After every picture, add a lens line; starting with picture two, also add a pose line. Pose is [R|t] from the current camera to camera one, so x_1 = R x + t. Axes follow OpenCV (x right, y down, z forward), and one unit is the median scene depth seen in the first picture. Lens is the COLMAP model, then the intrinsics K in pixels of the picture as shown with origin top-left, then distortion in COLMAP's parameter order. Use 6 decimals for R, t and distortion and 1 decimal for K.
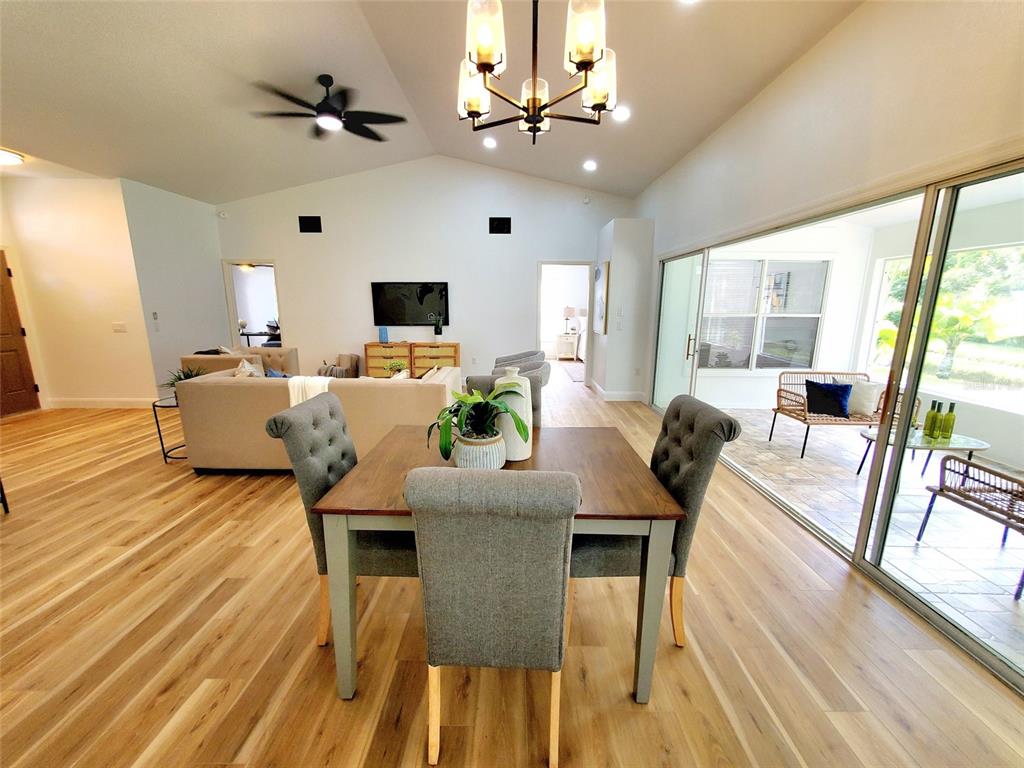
lens RADIAL K [[408.1, 0, 512.0], [0, 408.1, 384.8], [0, 0, 1]] dist [-0.000428, -0.000673]
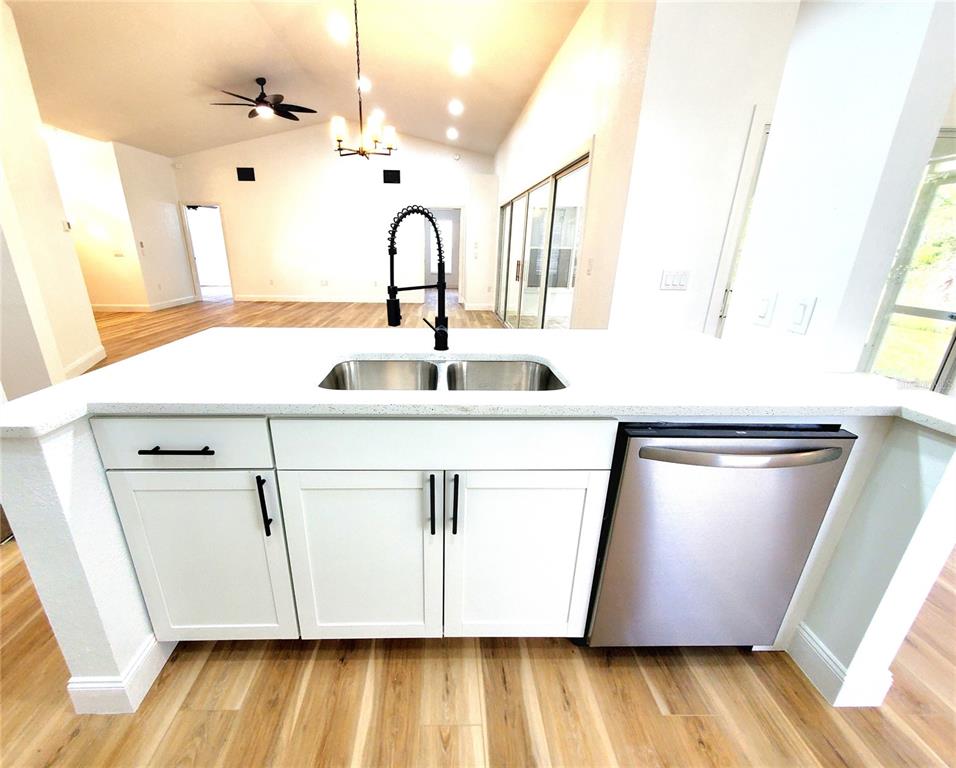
lens RADIAL K [[408.3, 0, 446.3], [0, 408.3, 383.0], [0, 0, 1]] dist [0.001723, 0.000244]
pose [[0.999794, -0.000277, 0.020288, 0.119663], [-0.002354, 0.991574, 0.129519, 0.098482], [-0.020153, -0.129540, 0.991369, -0.396911]]
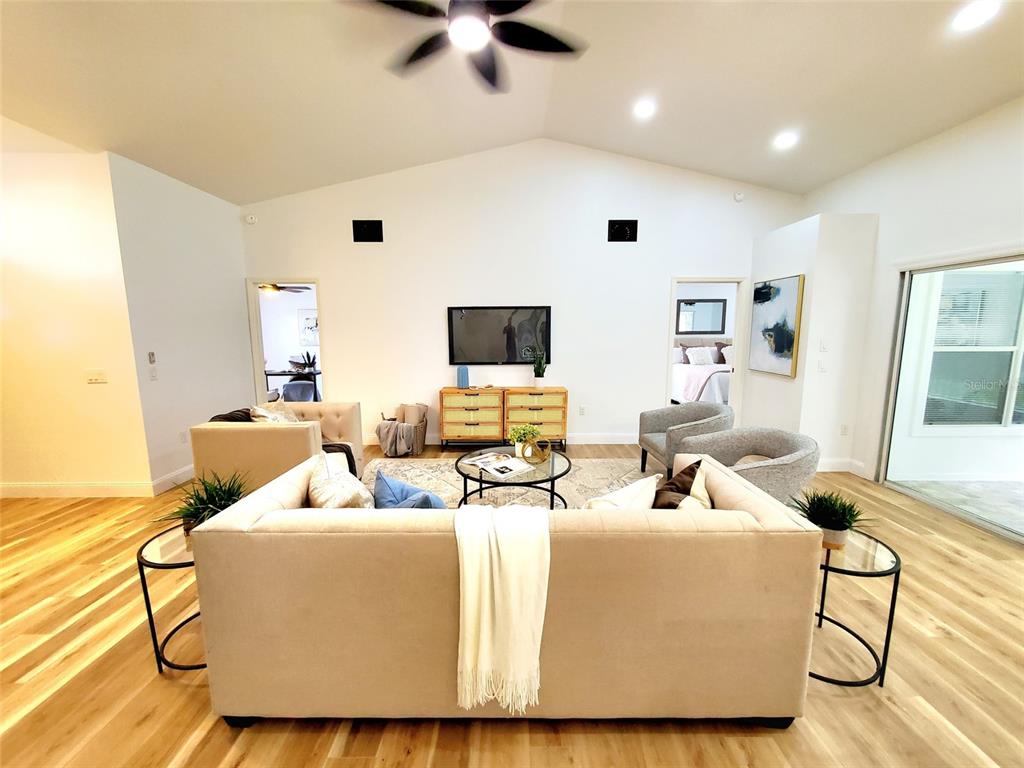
lens RADIAL K [[411.9, 0, 512.0], [0, 411.9, 384.0], [0, 0, 1]] dist [-0.000919, -0.000004]
pose [[0.999940, -0.009102, 0.006081, -0.241208], [0.009500, 0.997568, -0.069045, -0.061624], [-0.005438, 0.069099, 0.997595, 0.272487]]
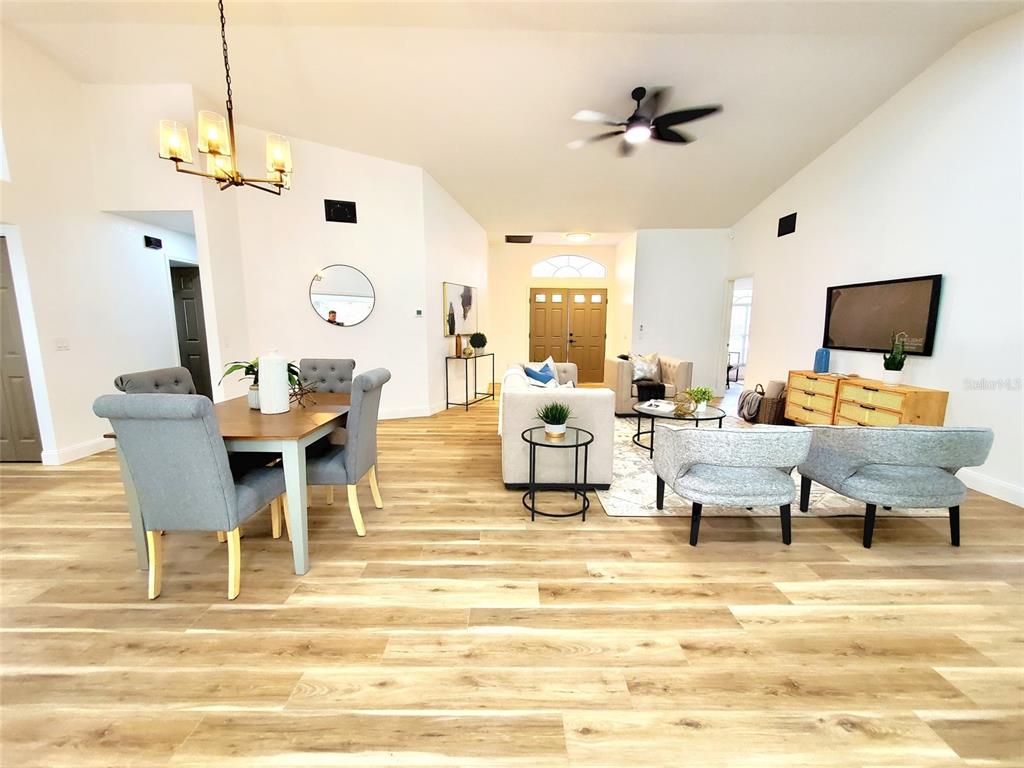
lens RADIAL K [[397.6, 0, 515.6], [0, 397.6, 391.5], [0, 0, 1]] dist [-0.001193, -0.000338]
pose [[0.004886, 0.168377, -0.985711, 0.372878], [-0.201025, 0.965765, 0.163974, -0.082227], [0.979574, 0.197351, 0.038567, 0.489684]]
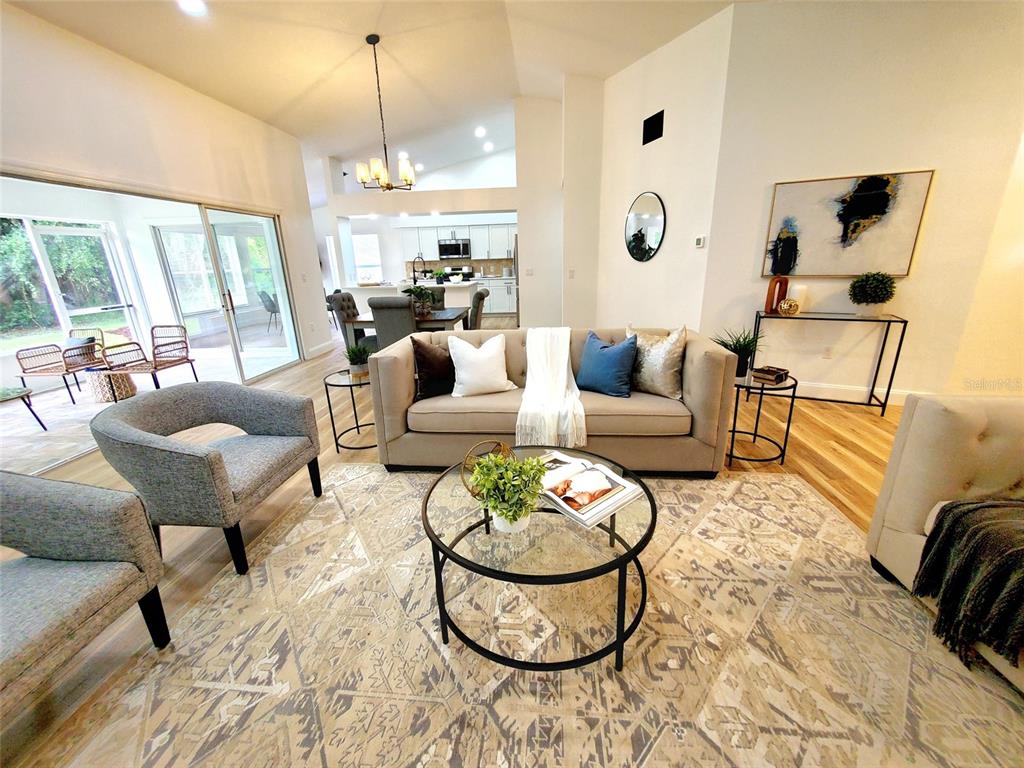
lens RADIAL K [[408.1, 0, 512.0], [0, 408.1, 384.8], [0, 0, 1]] dist [-0.000428, -0.000673]
pose [[-0.996636, -0.002270, 0.081924, -0.241671], [0.037276, 0.877683, 0.477790, -0.178399], [-0.072988, 0.479237, -0.874646, 0.950355]]
